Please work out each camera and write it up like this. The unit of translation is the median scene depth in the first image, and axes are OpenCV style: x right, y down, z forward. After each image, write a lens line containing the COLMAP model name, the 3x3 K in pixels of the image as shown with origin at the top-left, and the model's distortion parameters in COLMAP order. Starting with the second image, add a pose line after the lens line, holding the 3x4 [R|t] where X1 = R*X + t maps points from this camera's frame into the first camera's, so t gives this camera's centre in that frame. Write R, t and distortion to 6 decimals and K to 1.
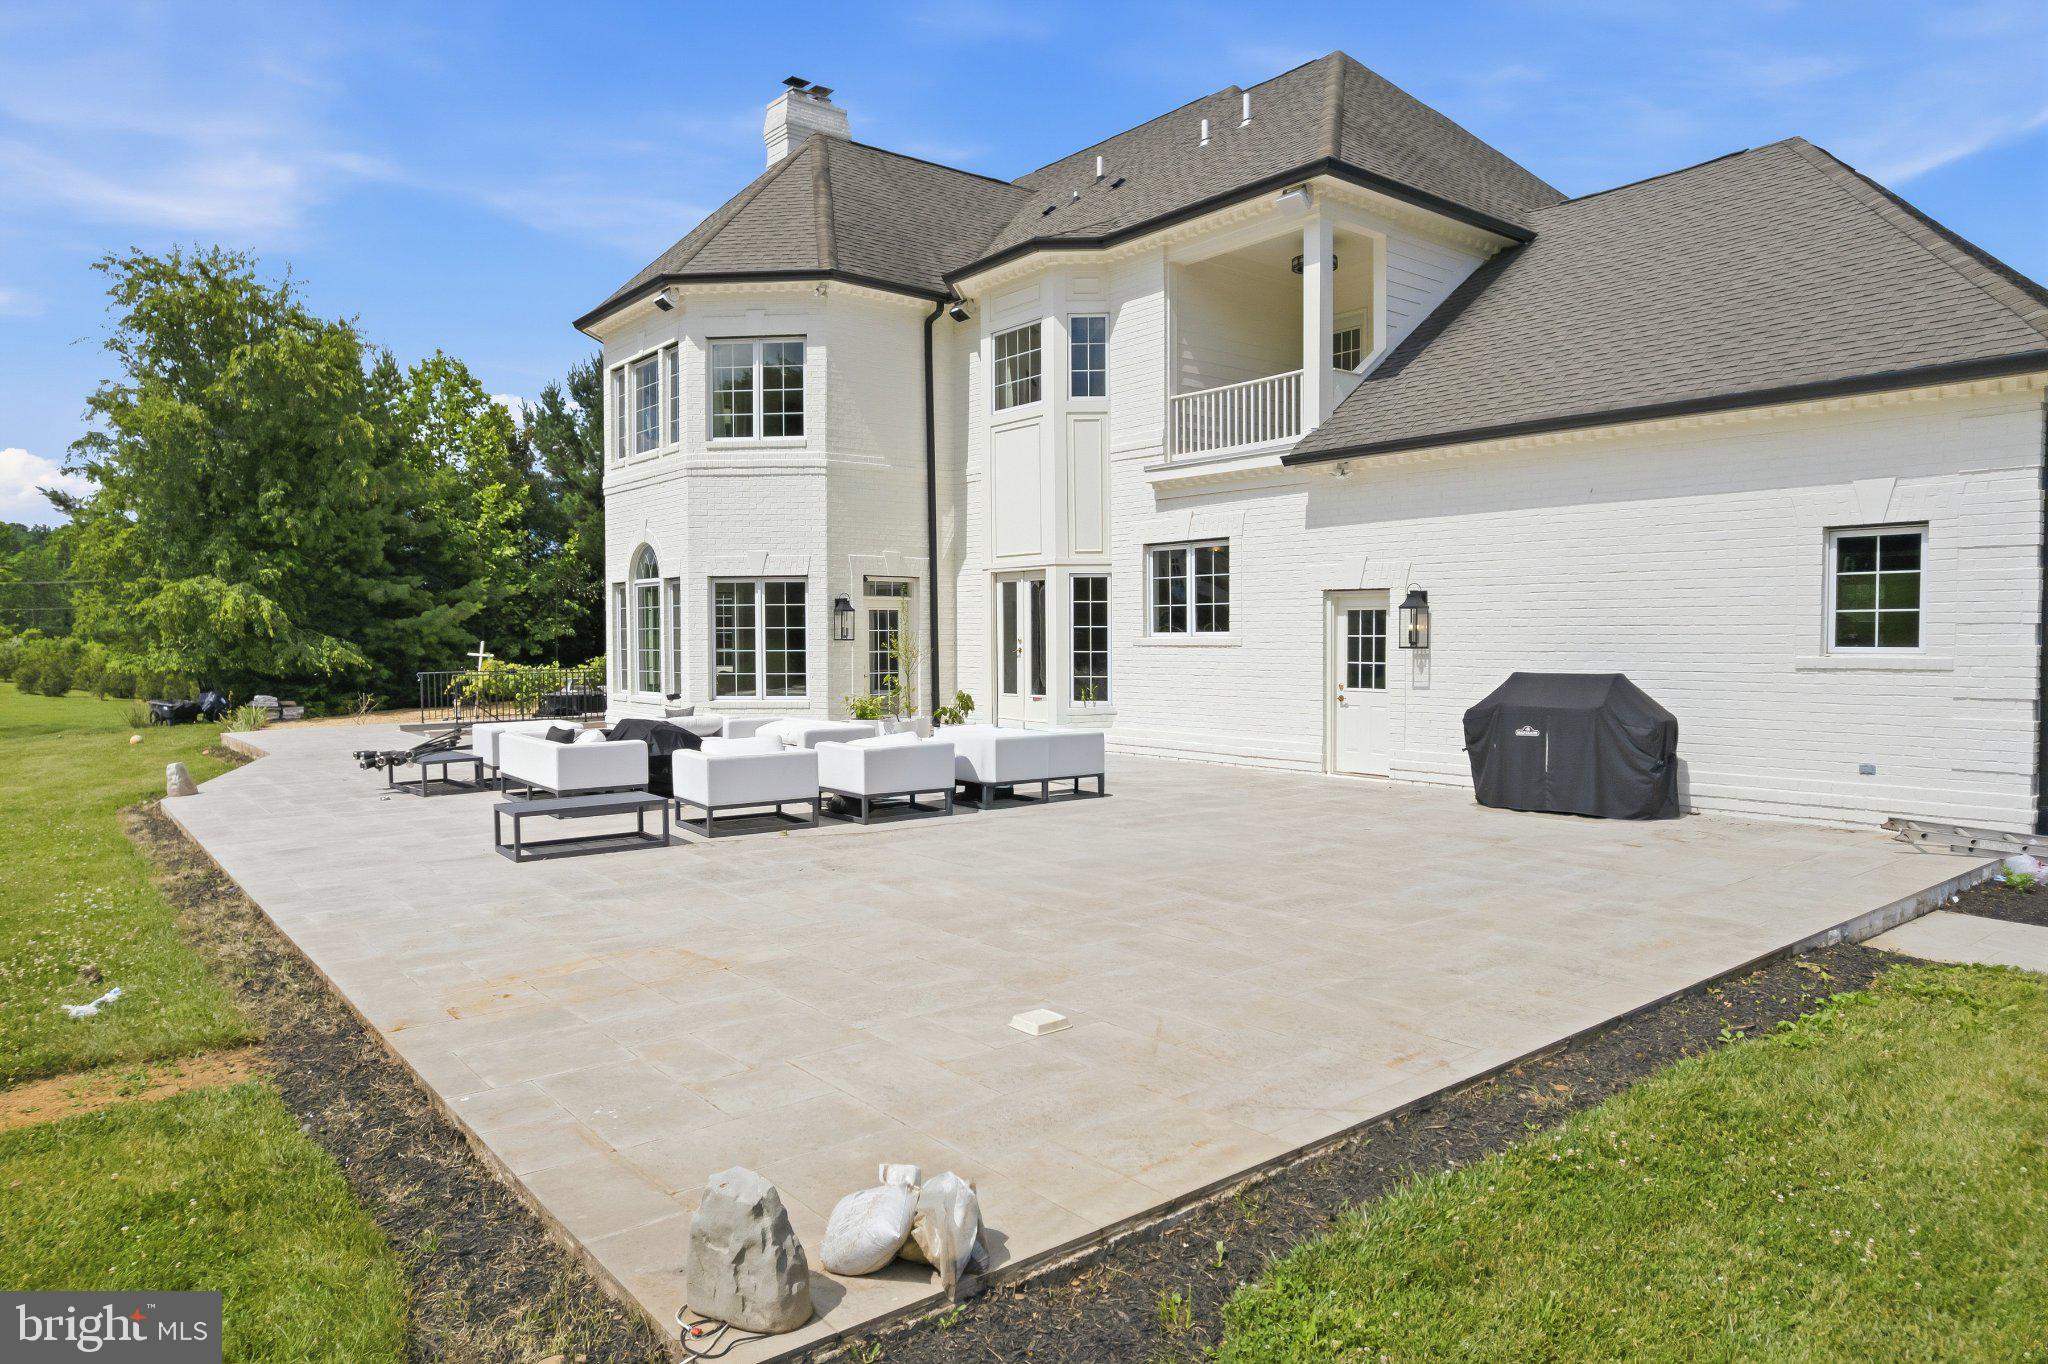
lens RADIAL K [[1315.0, 0, 1018.5], [0, 1315.0, 683.2], [0, 0, 1]] dist [-0.061813, 0.046073]
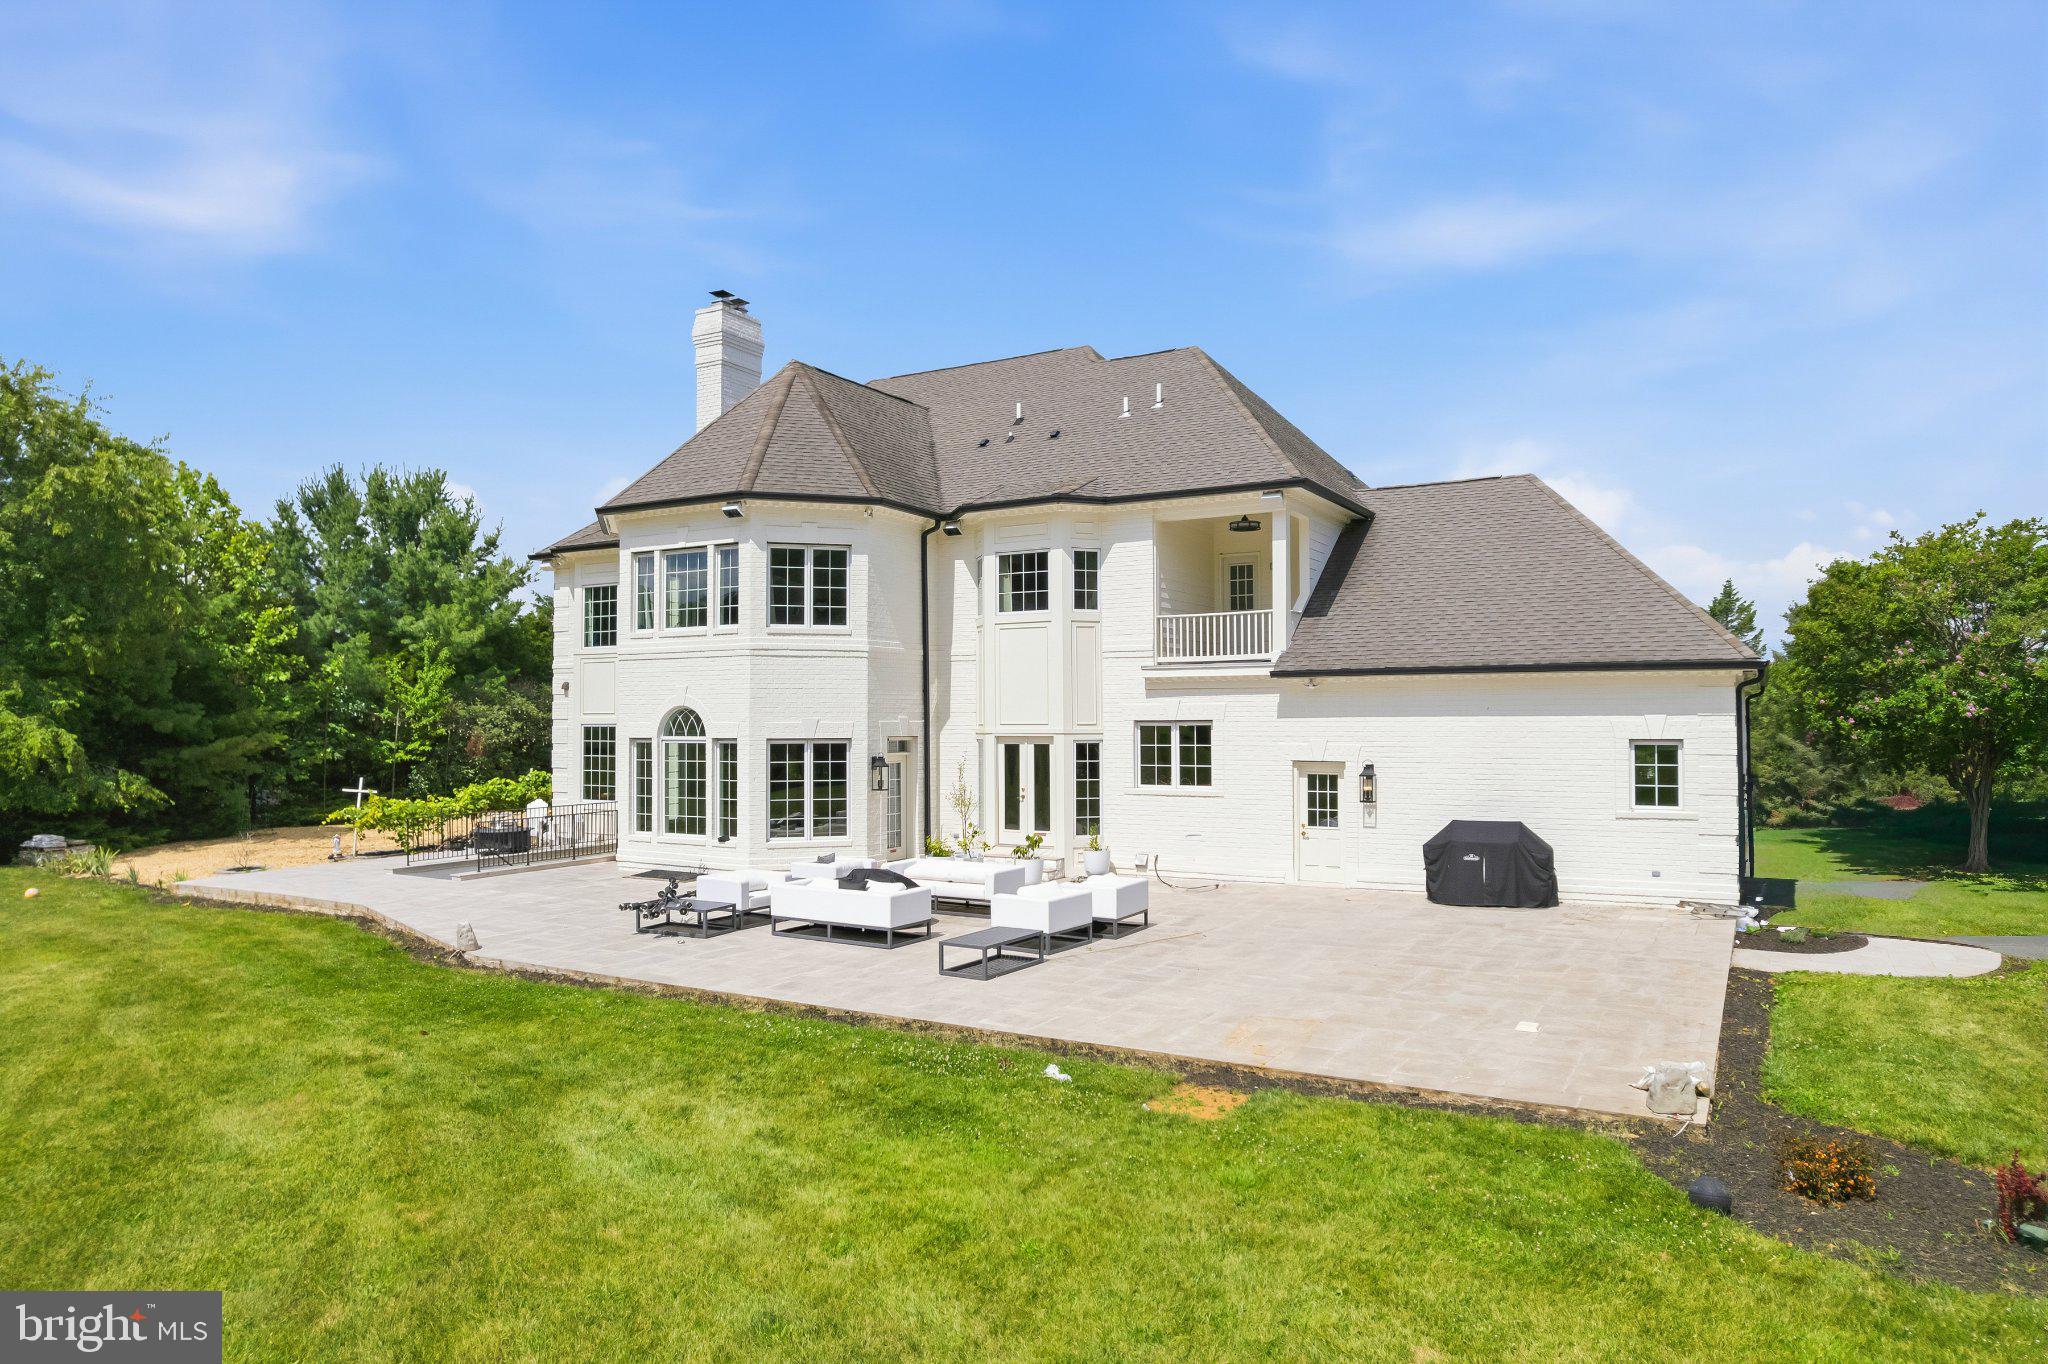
lens RADIAL K [[1315.0, 0, 1020.7], [0, 1315.0, 691.7], [0, 0, 1]] dist [-0.061813, 0.046073]
pose [[0.930574, 0.007831, 0.366020, -0.480655], [0.013643, 0.998335, -0.056047, -0.056052], [-0.365849, 0.057149, 0.928918, -0.218974]]
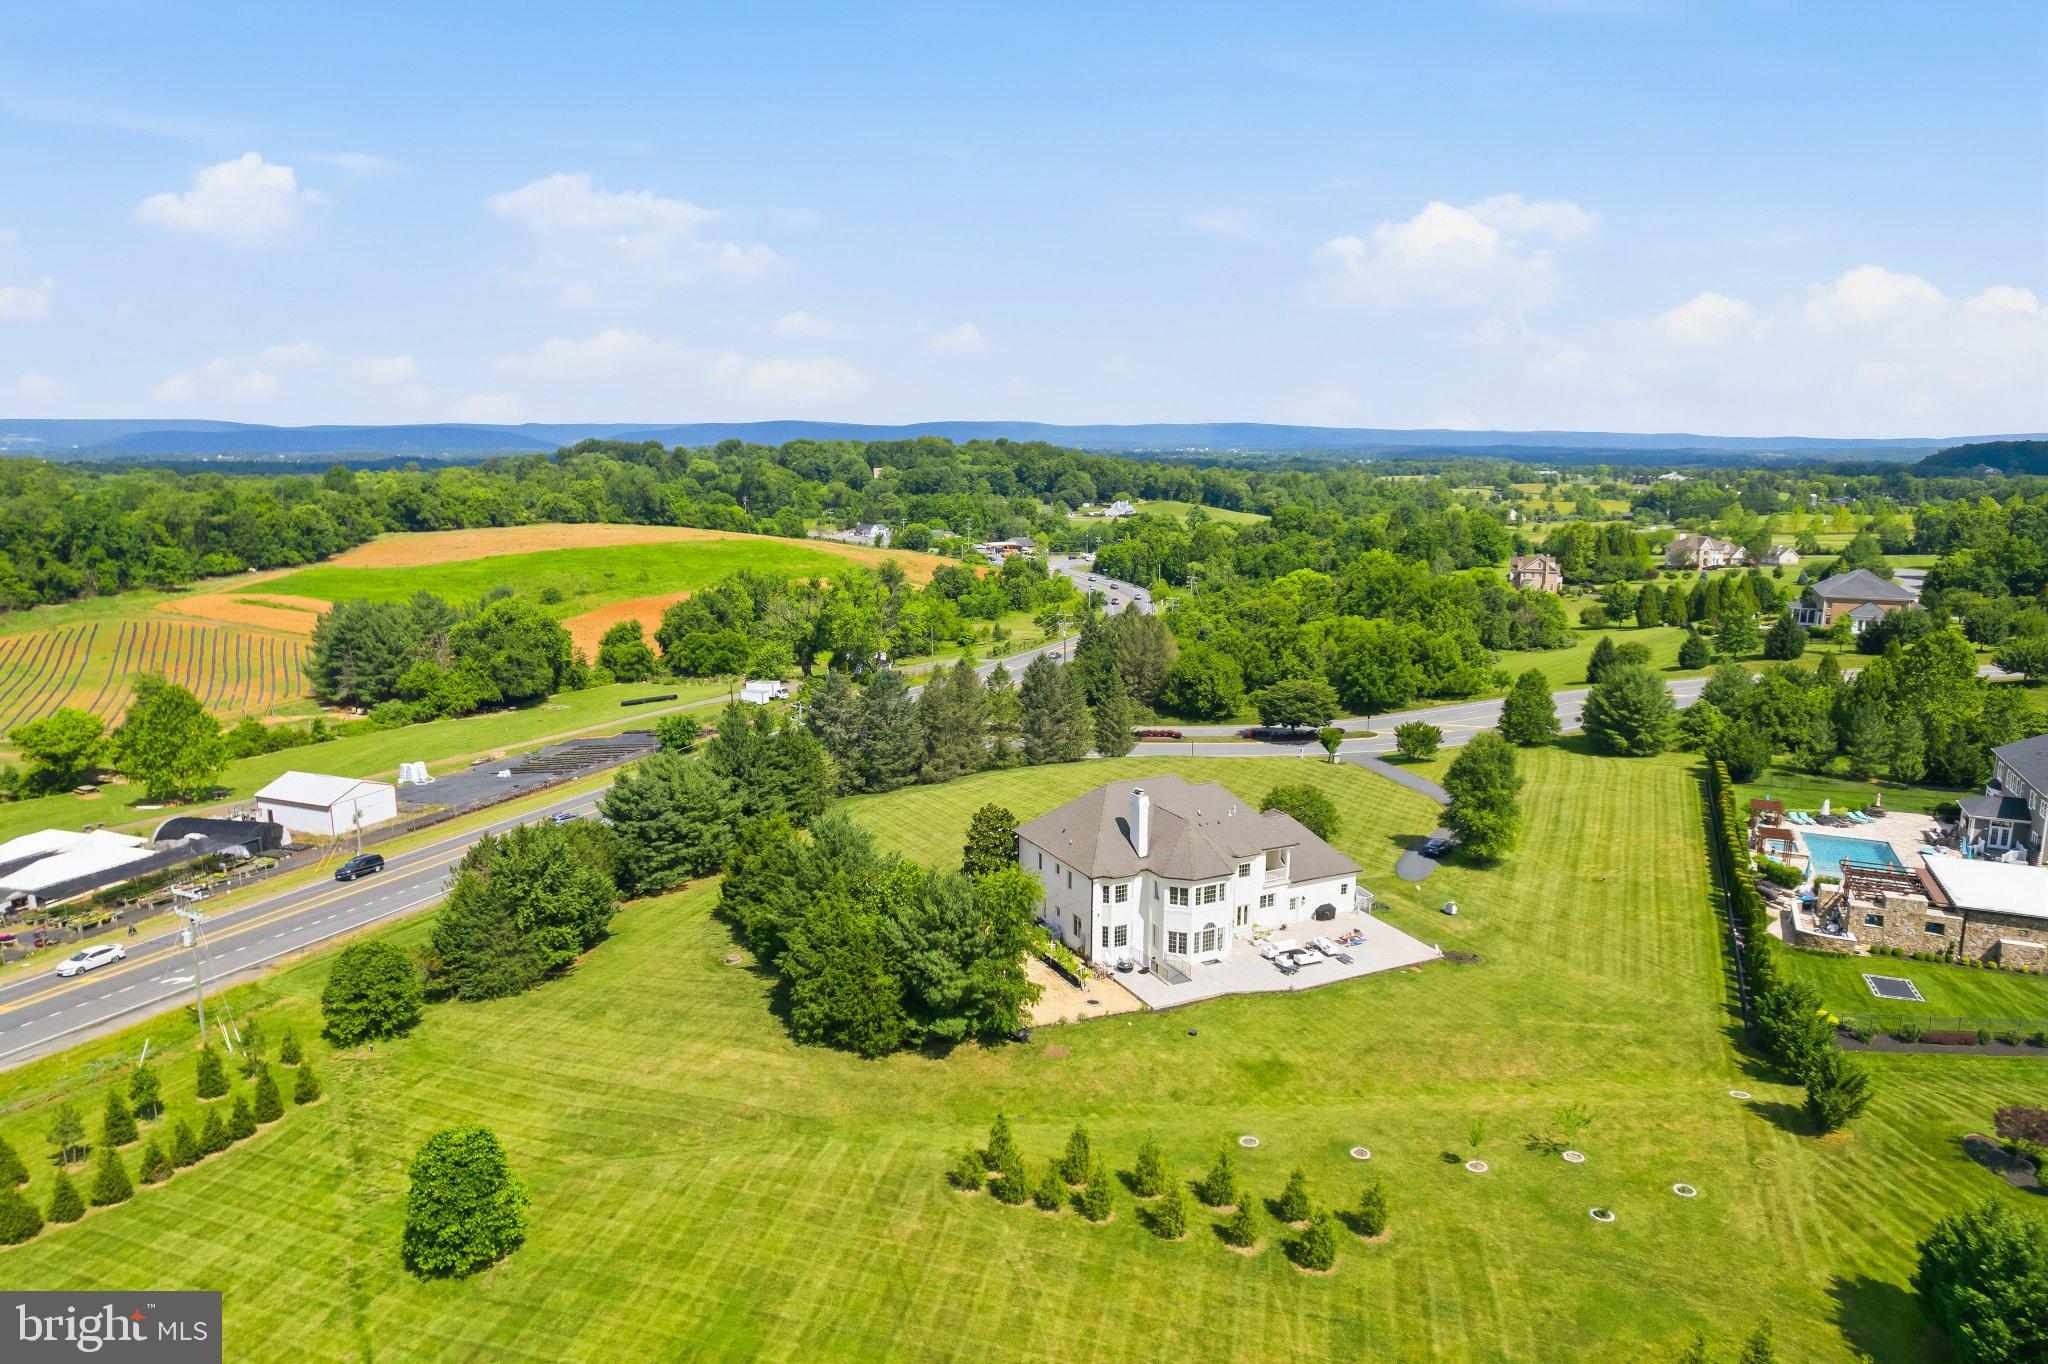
lens RADIAL K [[1315.0, 0, 1021.0], [0, 1315.0, 683.0], [0, 0, 1]] dist [-0.061813, 0.046073]
pose [[0.217210, -0.174782, 0.960349, -5.388425], [0.034226, 0.984597, 0.171454, -2.000335], [-0.975525, -0.004373, 0.219846, 0.694849]]
